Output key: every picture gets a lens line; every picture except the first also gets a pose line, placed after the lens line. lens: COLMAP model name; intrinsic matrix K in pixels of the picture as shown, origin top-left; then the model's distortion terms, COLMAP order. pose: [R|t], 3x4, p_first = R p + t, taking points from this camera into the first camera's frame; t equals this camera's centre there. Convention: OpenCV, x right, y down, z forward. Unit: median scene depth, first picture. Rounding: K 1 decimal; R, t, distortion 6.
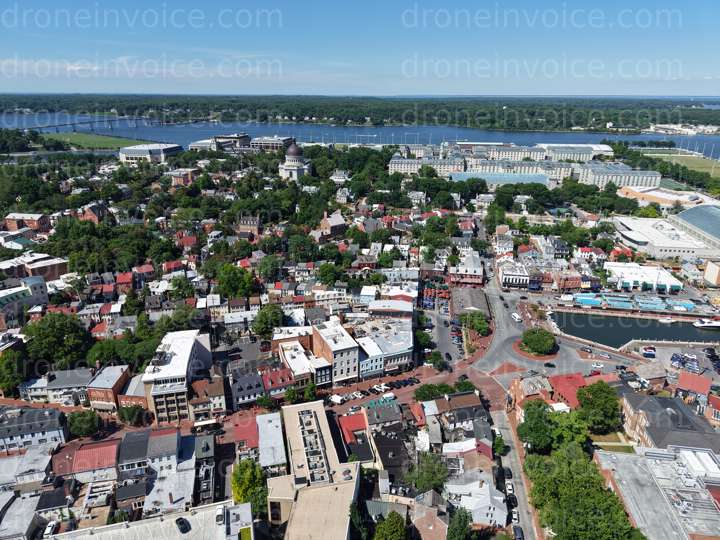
lens RADIAL K [[481.2, 0, 359.7], [0, 481.2, 268.7], [0, 0, 1]] dist [0.006235, -0.002462]
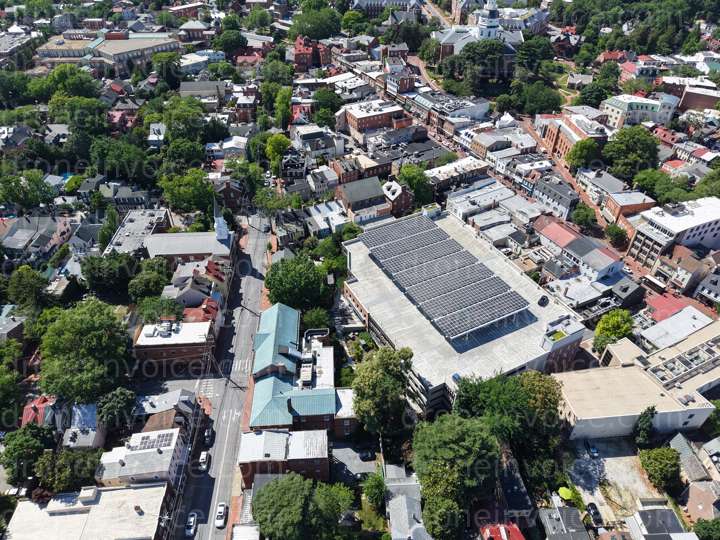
lens RADIAL K [[481.2, 0, 359.9], [0, 481.2, 270.9], [0, 0, 1]] dist [0.006235, -0.002462]
pose [[0.208219, 0.612245, -0.762758, 0.304186], [-0.335740, 0.777207, 0.532192, -0.025769], [0.918653, 0.145276, 0.367385, 0.059731]]
